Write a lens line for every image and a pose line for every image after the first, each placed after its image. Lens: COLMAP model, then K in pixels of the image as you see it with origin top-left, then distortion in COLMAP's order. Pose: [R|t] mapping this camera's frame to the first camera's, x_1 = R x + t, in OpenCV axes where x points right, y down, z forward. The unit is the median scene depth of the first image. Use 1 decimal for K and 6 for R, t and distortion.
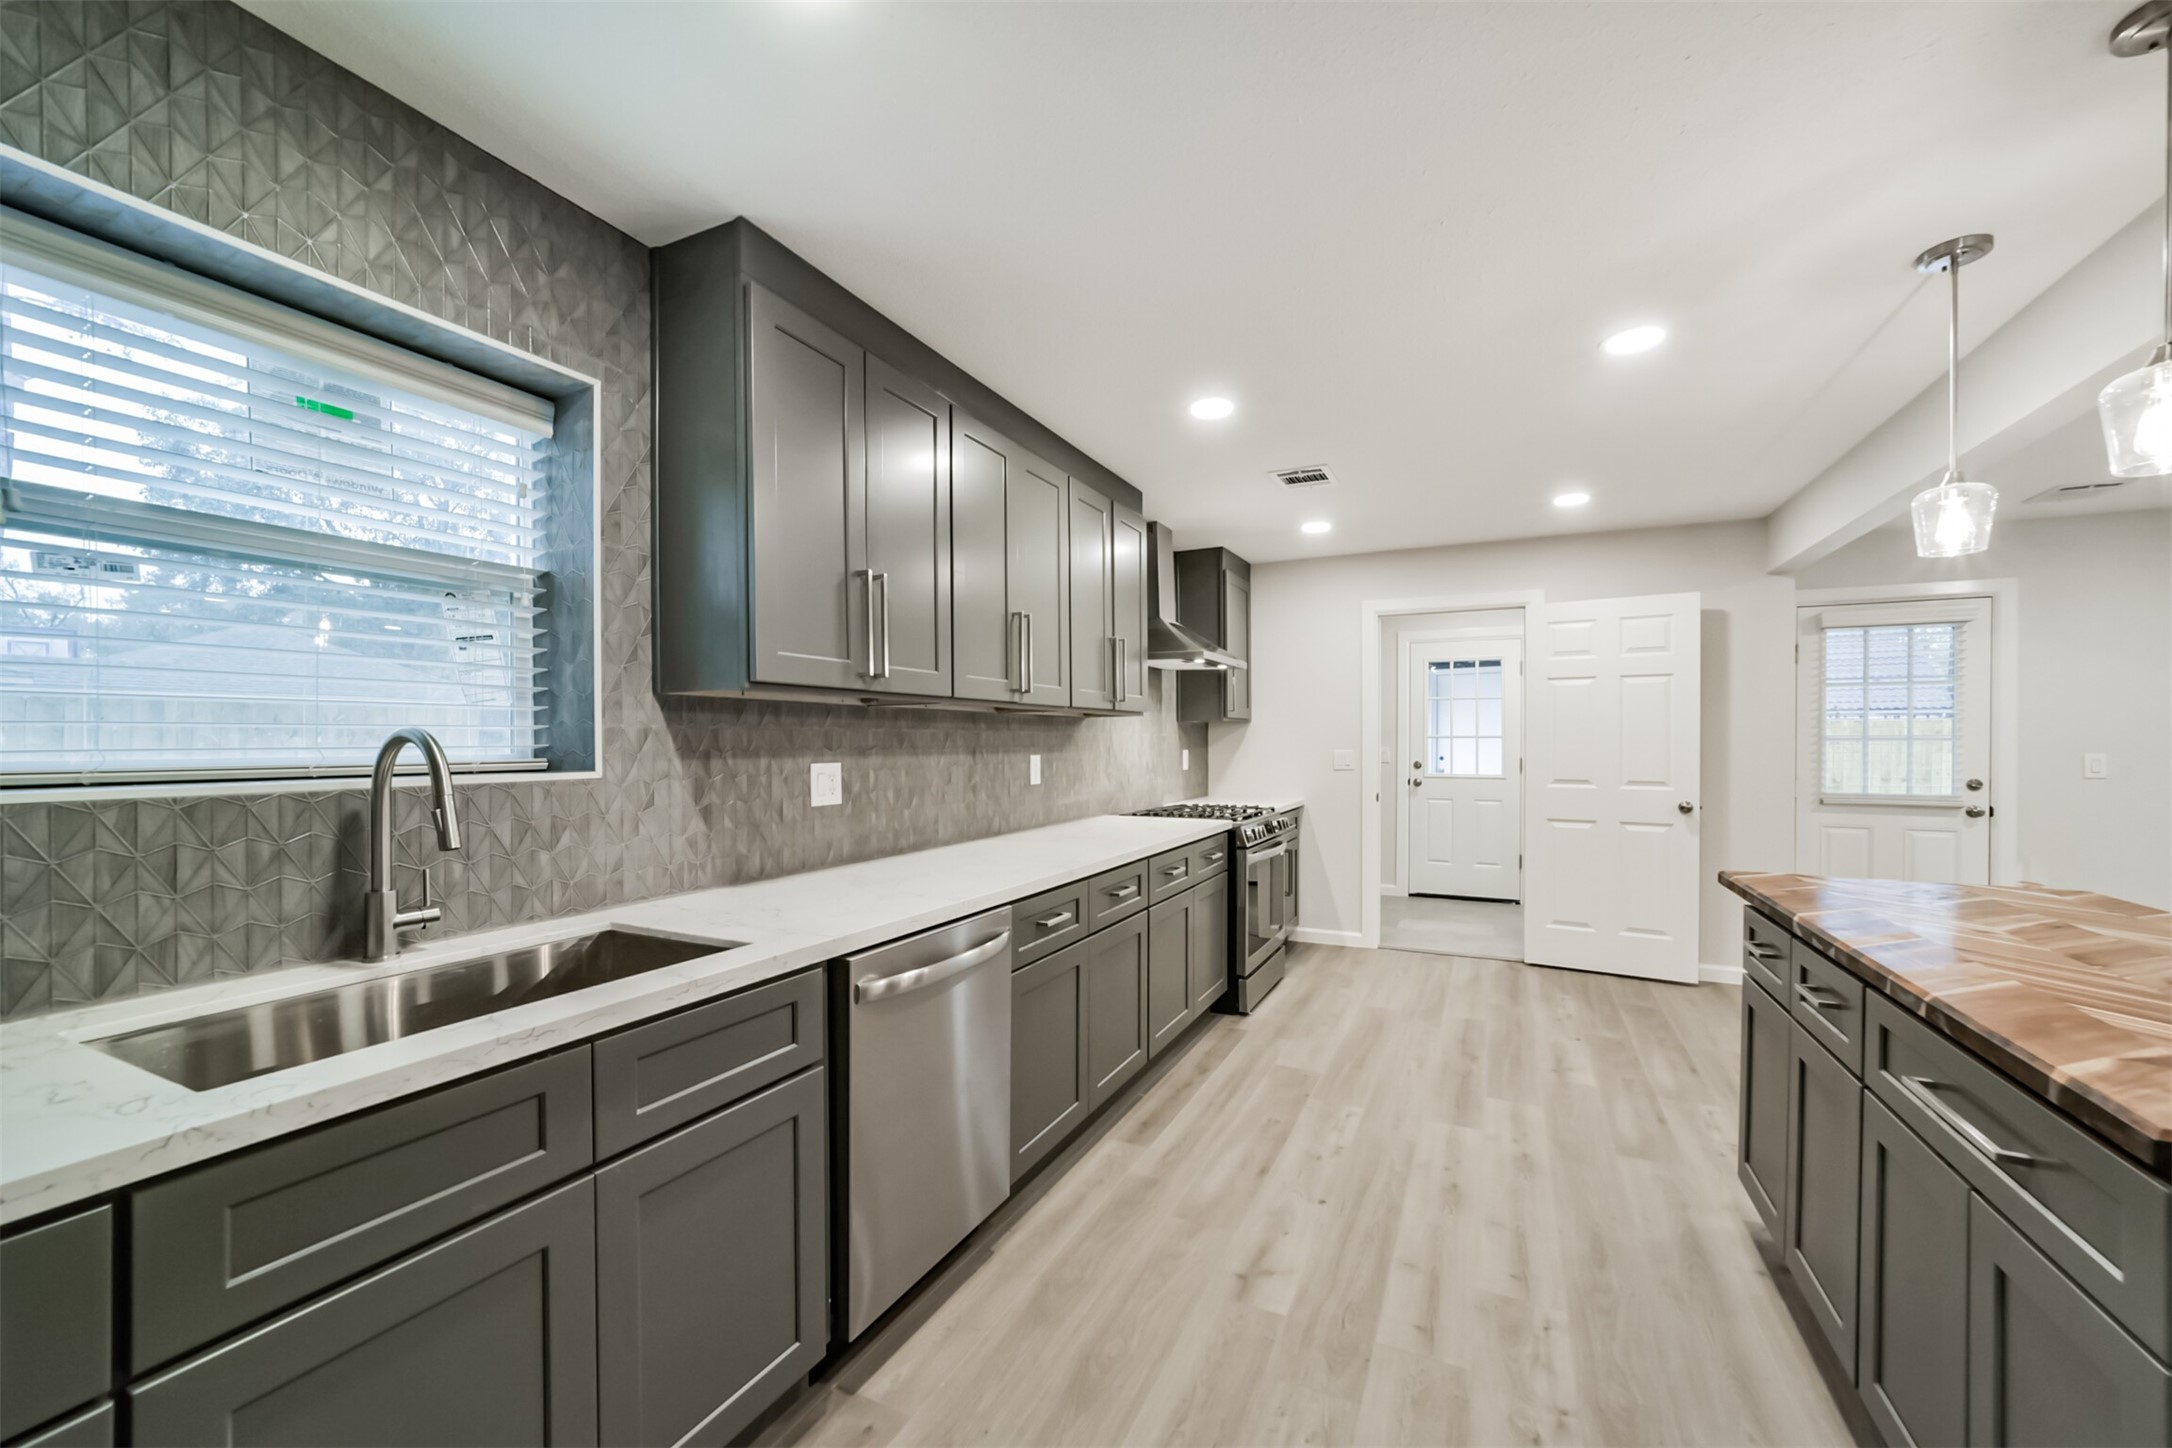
lens RADIAL K [[845.5, 0, 1084.7], [0, 845.5, 739.5], [0, 0, 1]] dist [-0.027079, 0.009735]
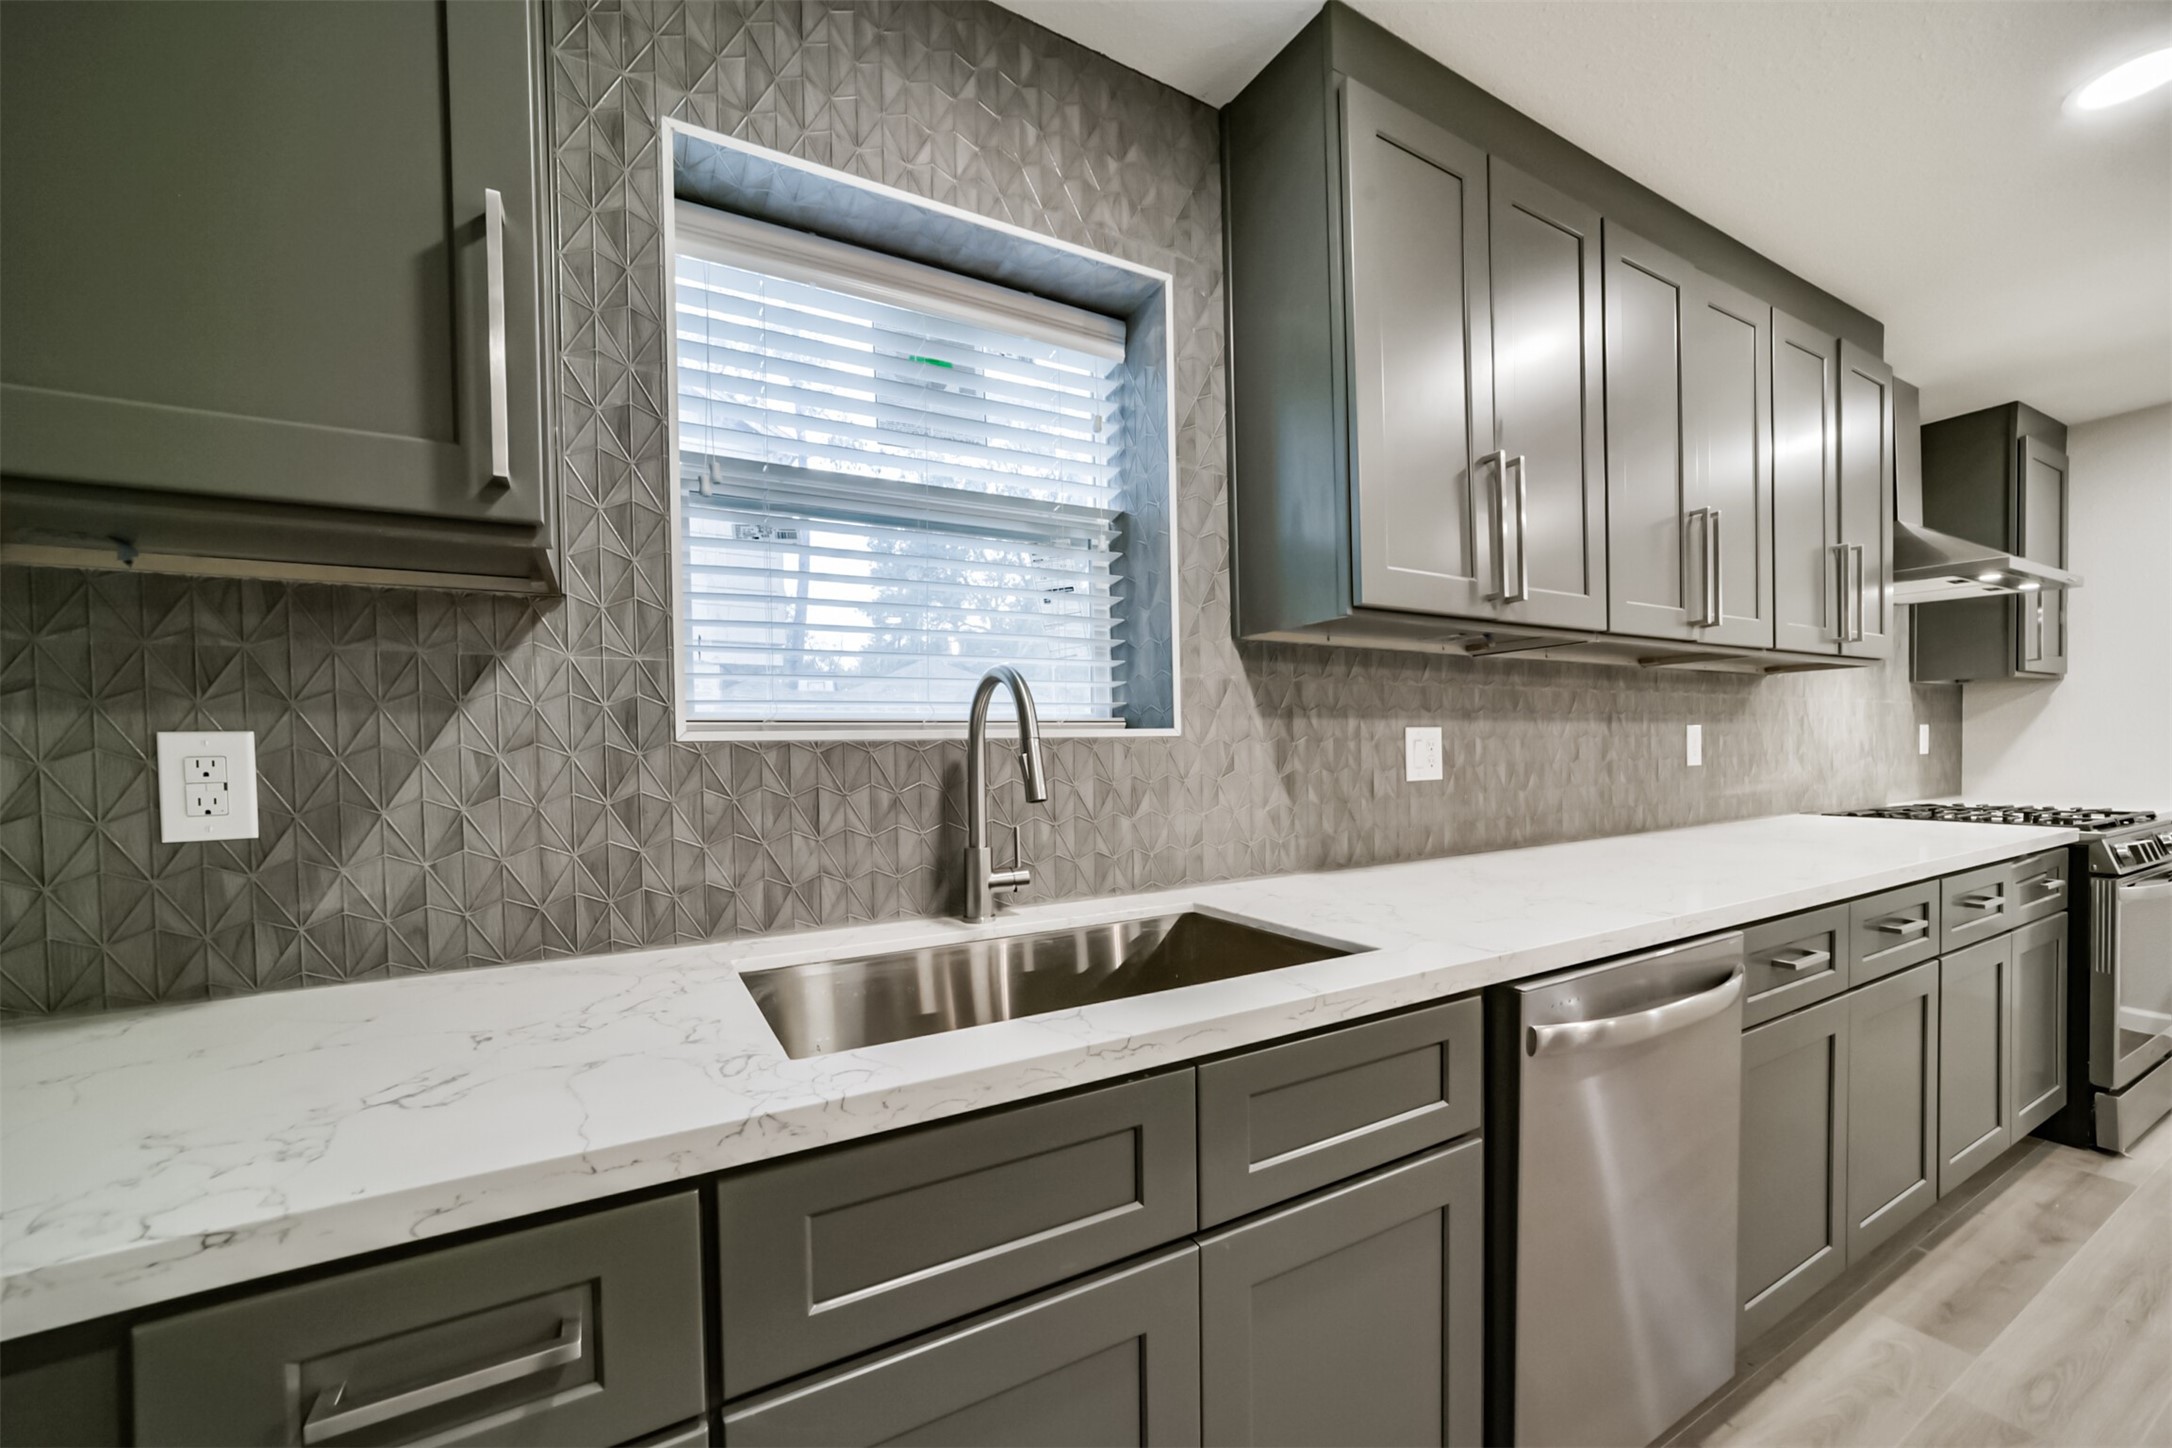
lens RADIAL K [[871.8, 0, 1107.8], [0, 871.8, 769.3], [0, 0, 1]] dist [-0.030537, 0.022098]
pose [[0.838507, 0.007994, -0.544832, -0.142636], [0.012205, 0.999366, 0.033448, 0.047117], [0.544754, -0.034696, 0.837878, 0.196463]]
